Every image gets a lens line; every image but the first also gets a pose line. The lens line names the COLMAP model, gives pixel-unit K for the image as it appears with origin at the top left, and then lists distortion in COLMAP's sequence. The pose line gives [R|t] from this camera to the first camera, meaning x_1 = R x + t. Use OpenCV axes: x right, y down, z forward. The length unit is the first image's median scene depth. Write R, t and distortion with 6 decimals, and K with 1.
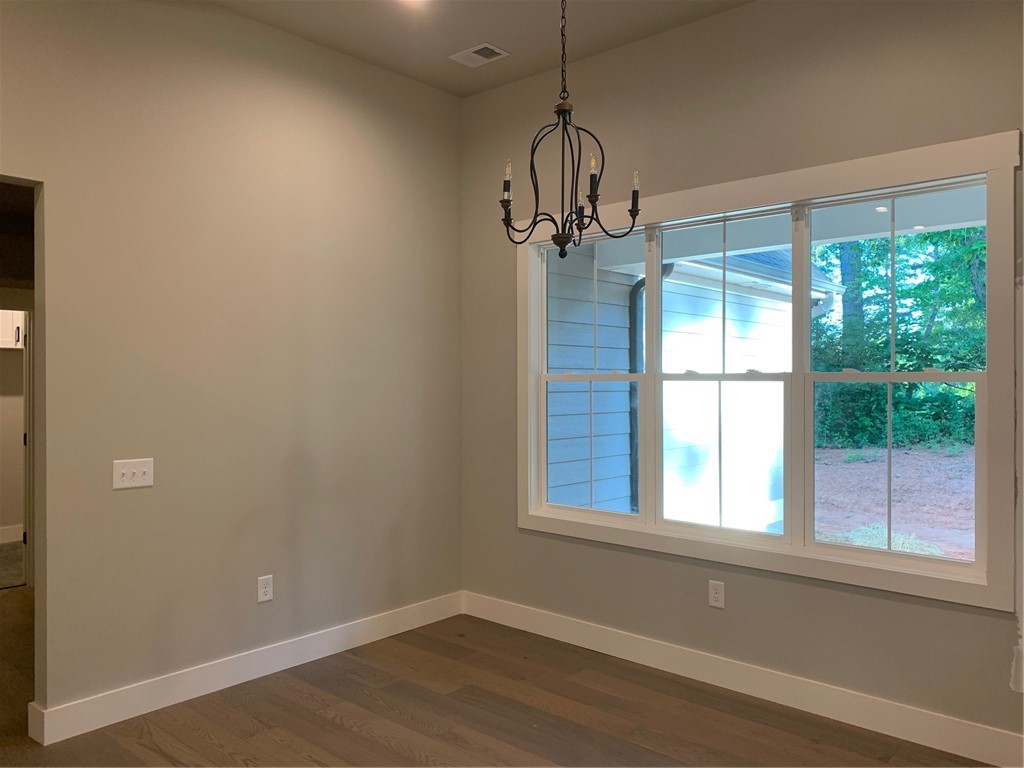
lens RADIAL K [[779.7, 0, 512.0], [0, 779.7, 384.0], [0, 0, 1]] dist [0.009339, -0.003158]
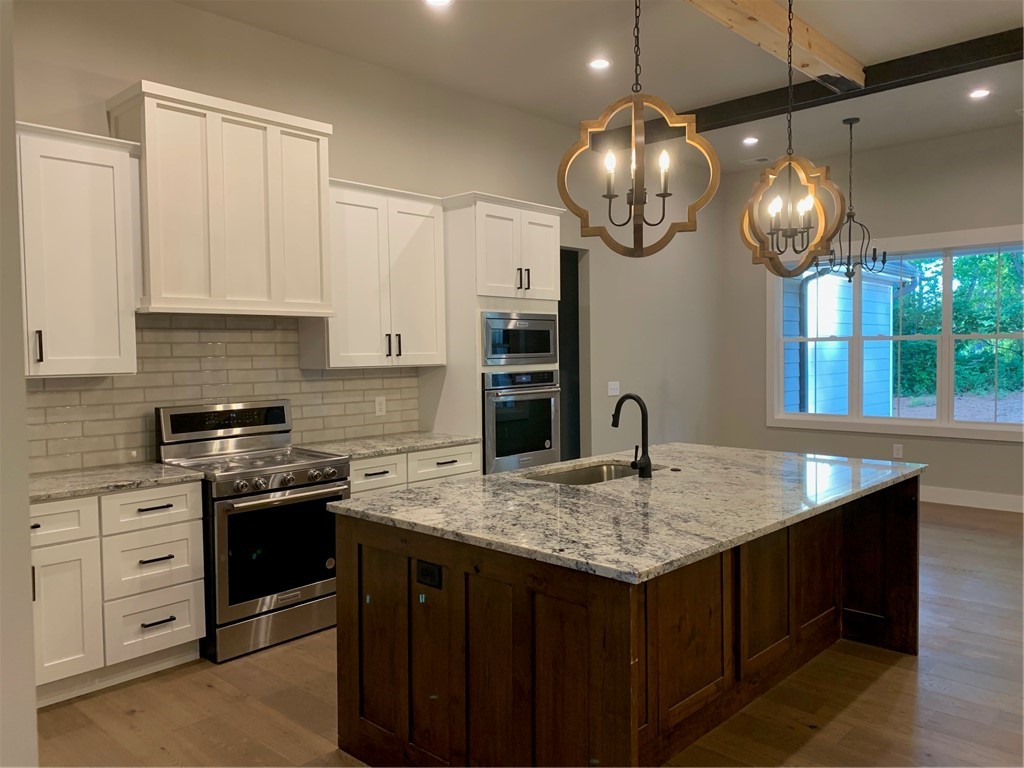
lens RADIAL K [[792.0, 0, 505.5], [0, 792.0, 382.6], [0, 0, 1]] dist [-0.008442, -0.000504]
pose [[0.999702, -0.009572, -0.022460, -0.225571], [0.010455, 0.999163, 0.039555, 0.004699], [0.022062, -0.039778, 0.998965, -0.327711]]
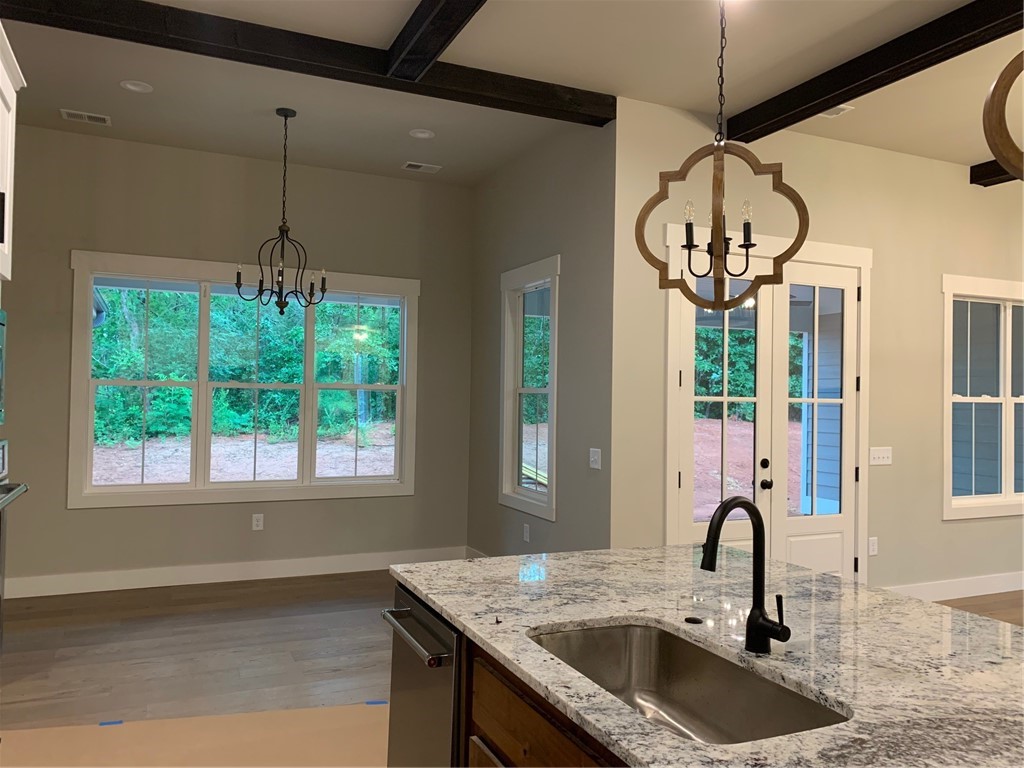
lens RADIAL K [[791.3, 0, 534.1], [0, 791.3, 380.7], [0, 0, 1]] dist [0.067002, -0.000617]
pose [[0.386811, 0.022256, 0.921890, -0.356797], [-0.017225, 0.999709, -0.016907, 0.000205], [-0.921998, -0.009339, 0.387082, -0.048016]]
